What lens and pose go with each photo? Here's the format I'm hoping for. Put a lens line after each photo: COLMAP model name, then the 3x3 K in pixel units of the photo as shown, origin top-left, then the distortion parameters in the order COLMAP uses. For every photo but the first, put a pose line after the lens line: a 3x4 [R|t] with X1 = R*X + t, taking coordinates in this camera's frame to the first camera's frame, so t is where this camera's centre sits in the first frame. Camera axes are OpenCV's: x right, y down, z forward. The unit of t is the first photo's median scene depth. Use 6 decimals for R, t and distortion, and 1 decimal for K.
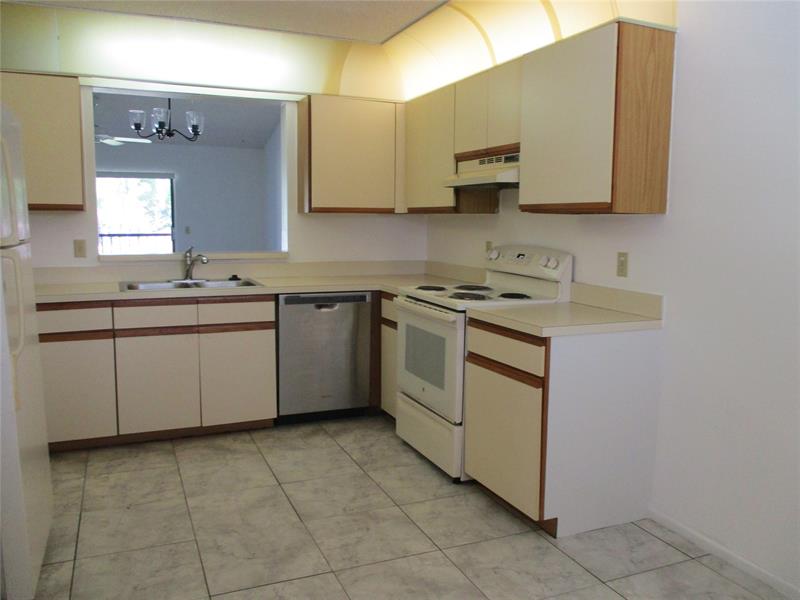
lens RADIAL K [[670.0, 0, 408.0], [0, 670.0, 297.7], [0, 0, 1]] dist [-0.023612, 0.010262]
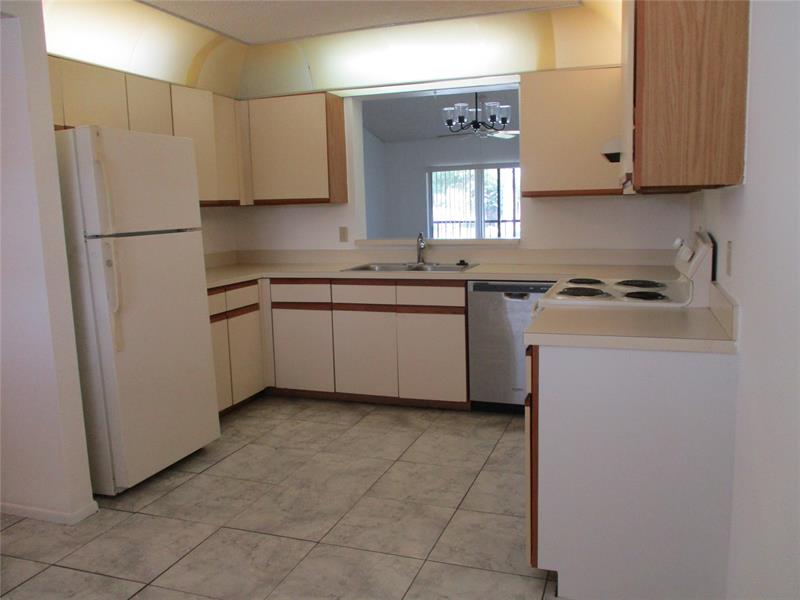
lens RADIAL K [[670.0, 0, 408.0], [0, 670.0, 297.7], [0, 0, 1]] dist [-0.023612, 0.010262]
pose [[0.732805, 0.064518, -0.677373, 0.500105], [-0.049567, 0.997911, 0.041425, -0.019095], [0.678631, 0.003219, 0.734472, 0.235177]]
